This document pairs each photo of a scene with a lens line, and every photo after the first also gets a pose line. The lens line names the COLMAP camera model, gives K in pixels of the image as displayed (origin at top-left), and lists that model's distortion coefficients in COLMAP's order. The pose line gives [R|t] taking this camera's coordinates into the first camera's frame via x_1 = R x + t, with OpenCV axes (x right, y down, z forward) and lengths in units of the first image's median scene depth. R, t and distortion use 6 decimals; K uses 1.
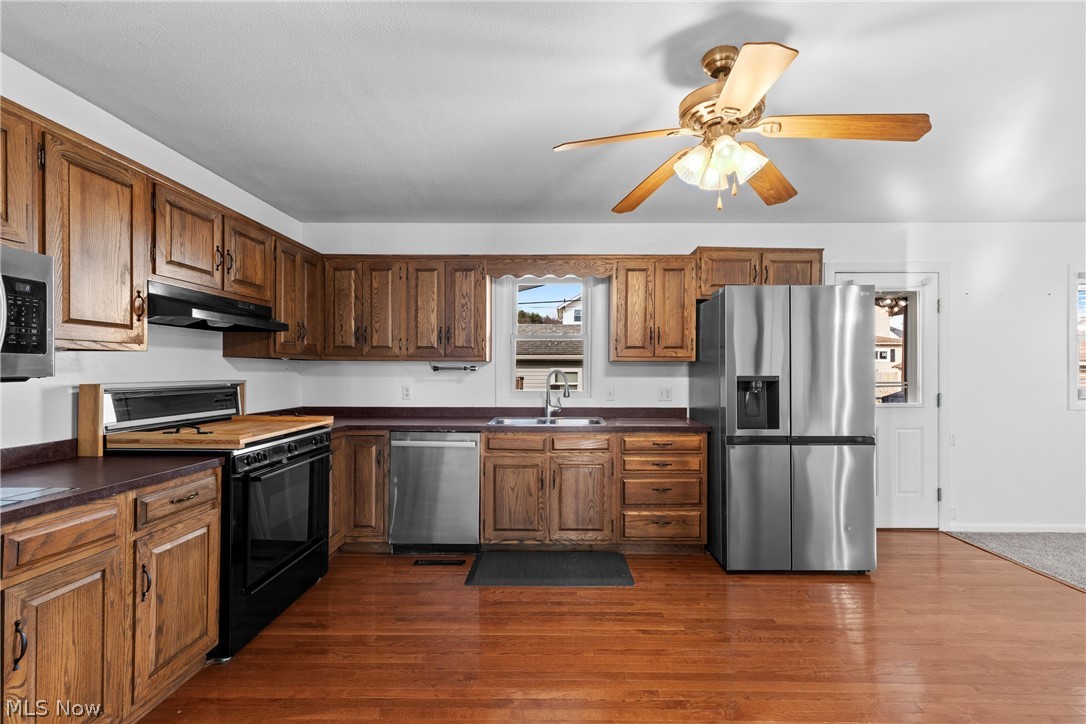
lens RADIAL K [[488.5, 0, 555.5], [0, 488.5, 369.9], [0, 0, 1]] dist [0.003987, -0.000348]
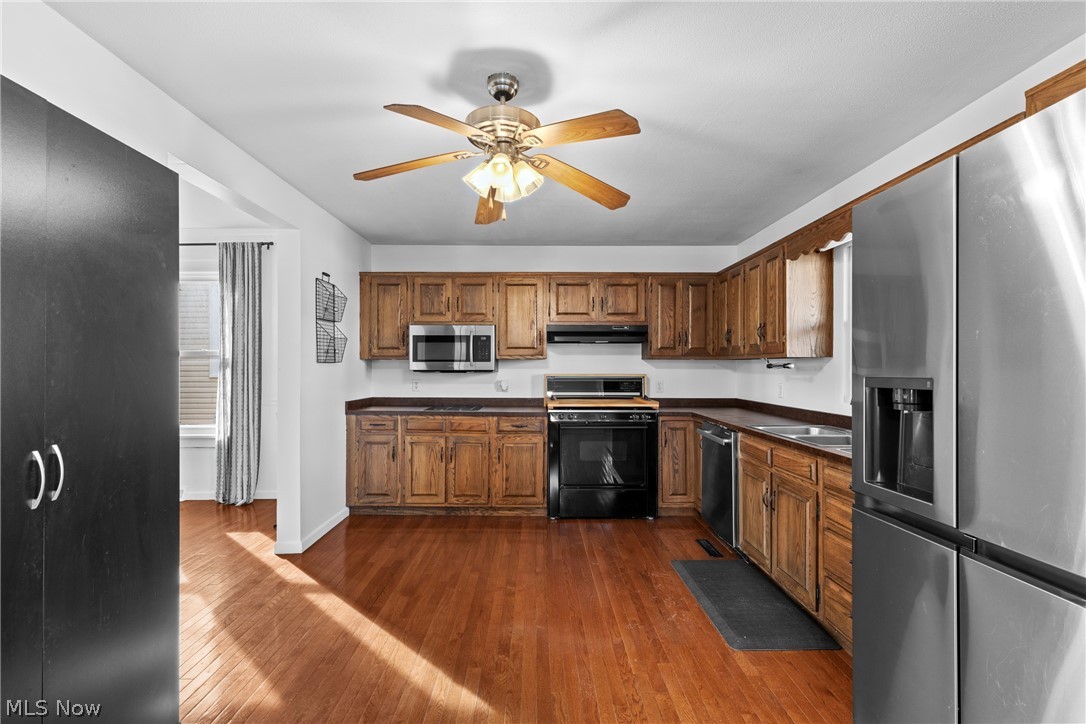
lens RADIAL K [[488.5, 0, 549.4], [0, 488.5, 364.6], [0, 0, 1]] dist [0.003987, -0.000348]
pose [[0.028928, -0.008144, -0.999548, 0.796831], [-0.000256, 0.999967, -0.008155, 0.002935], [0.999581, 0.000492, 0.028925, 0.599076]]
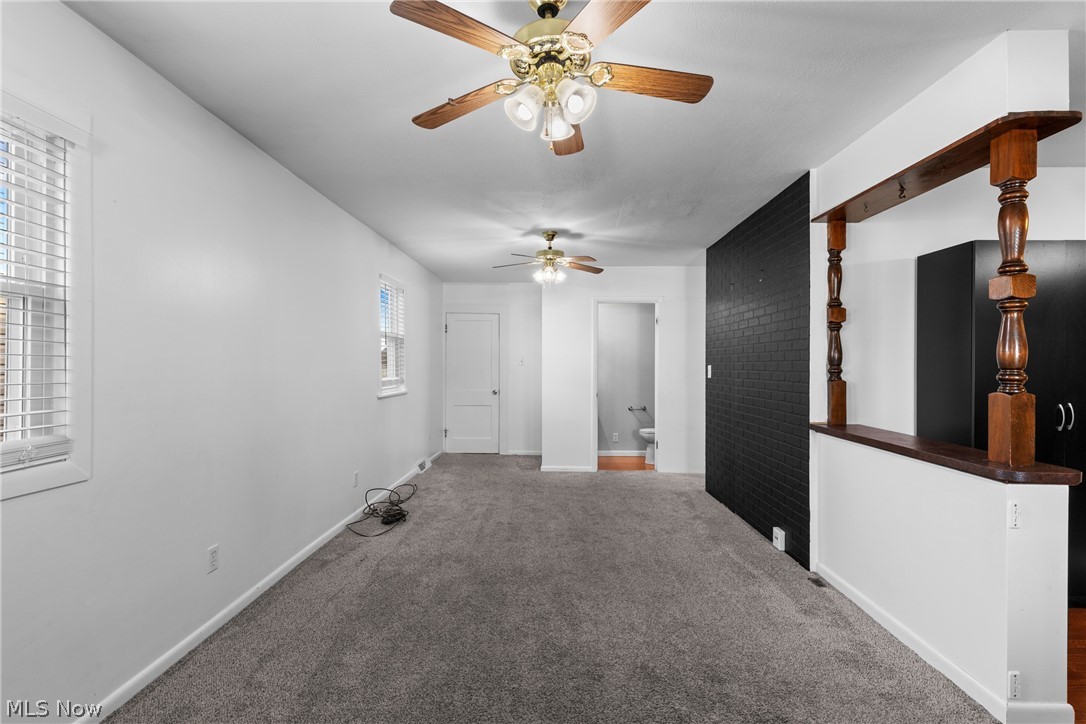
lens RADIAL K [[488.5, 0, 539.2], [0, 488.5, 370.4], [0, 0, 1]] dist [0.003987, -0.000348]
pose [[-0.999896, -0.001211, 0.014364, 1.231121], [-0.001130, 0.999983, 0.005642, 0.004419], [-0.014371, 0.005625, -0.999881, 1.012780]]
